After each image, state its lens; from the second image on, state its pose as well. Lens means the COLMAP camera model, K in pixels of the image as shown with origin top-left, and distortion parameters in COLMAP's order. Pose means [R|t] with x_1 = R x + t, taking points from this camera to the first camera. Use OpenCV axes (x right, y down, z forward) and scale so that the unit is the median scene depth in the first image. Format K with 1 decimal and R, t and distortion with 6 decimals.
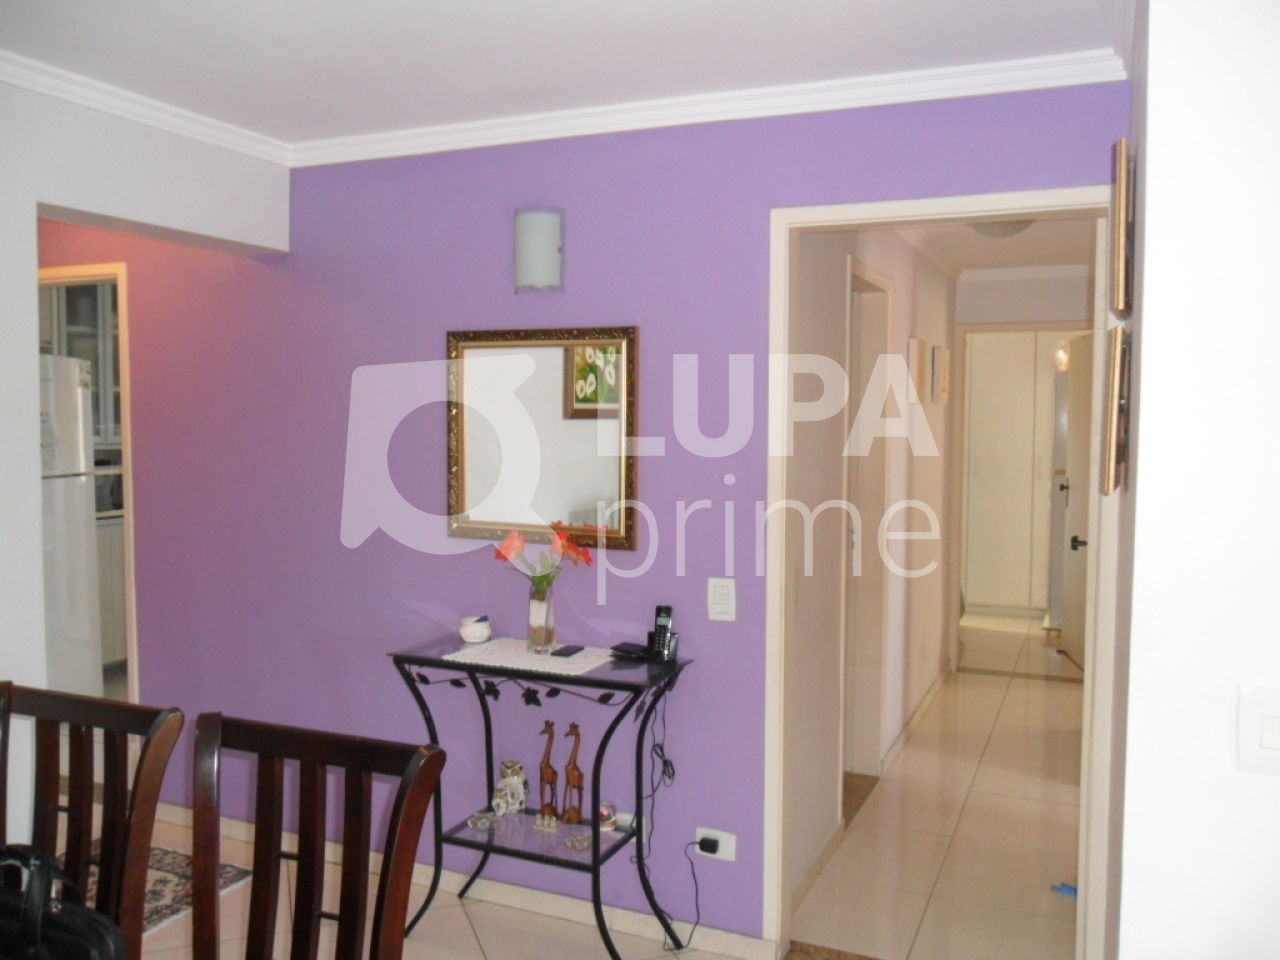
lens RADIAL K [[1032.5, 0, 642.0], [0, 1032.5, 475.4], [0, 0, 1]] dist [-0.049826, 0.046879]
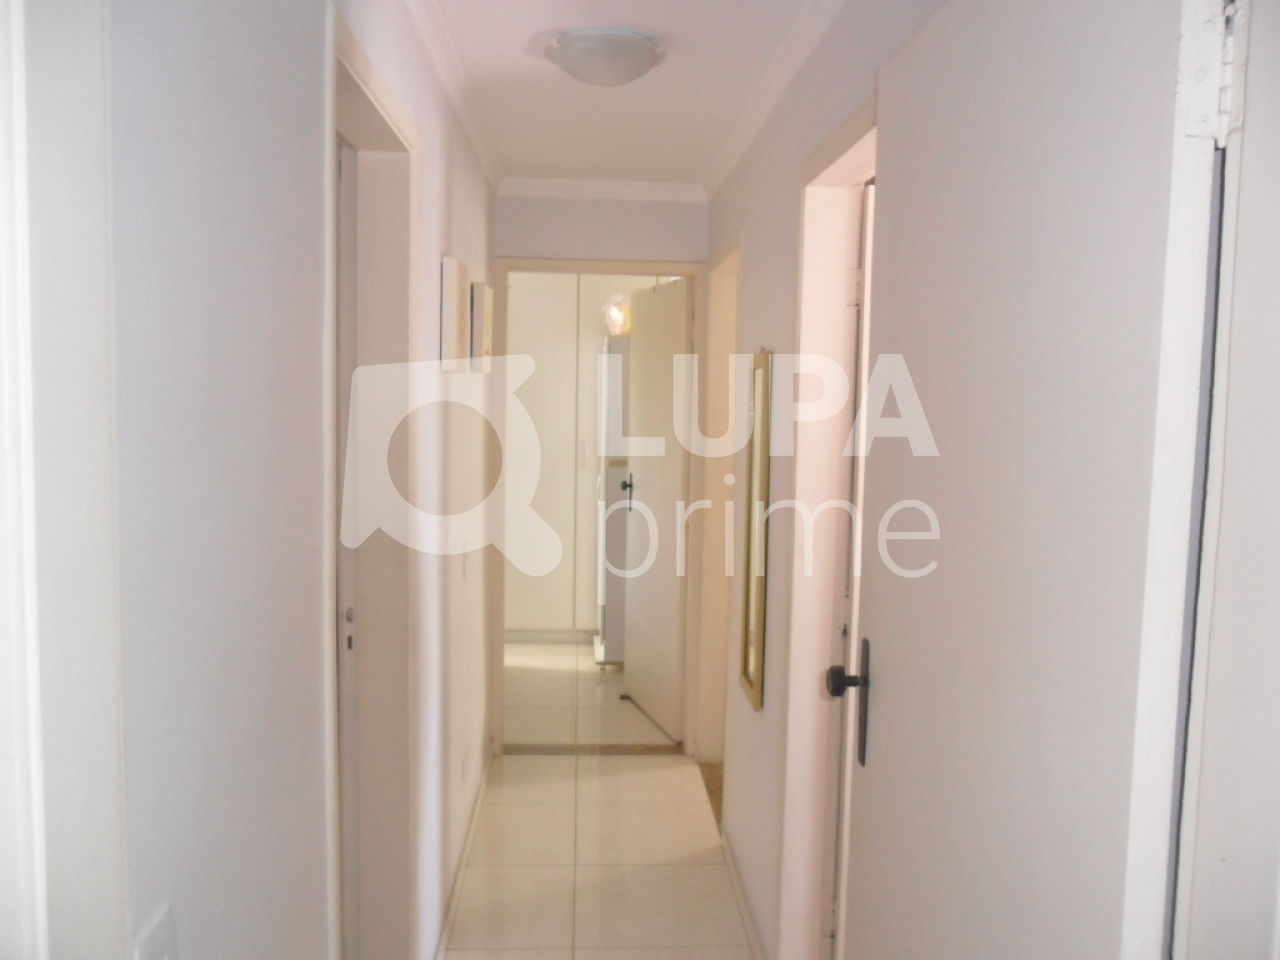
lens RADIAL K [[1032.5, 0, 642.0], [0, 1032.5, 475.4], [0, 0, 1]] dist [-0.049826, 0.046879]
pose [[0.885439, -0.024924, 0.464087, 0.064684], [0.011275, 0.999419, 0.032162, -0.020824], [-0.464619, -0.023245, 0.885205, 0.315653]]
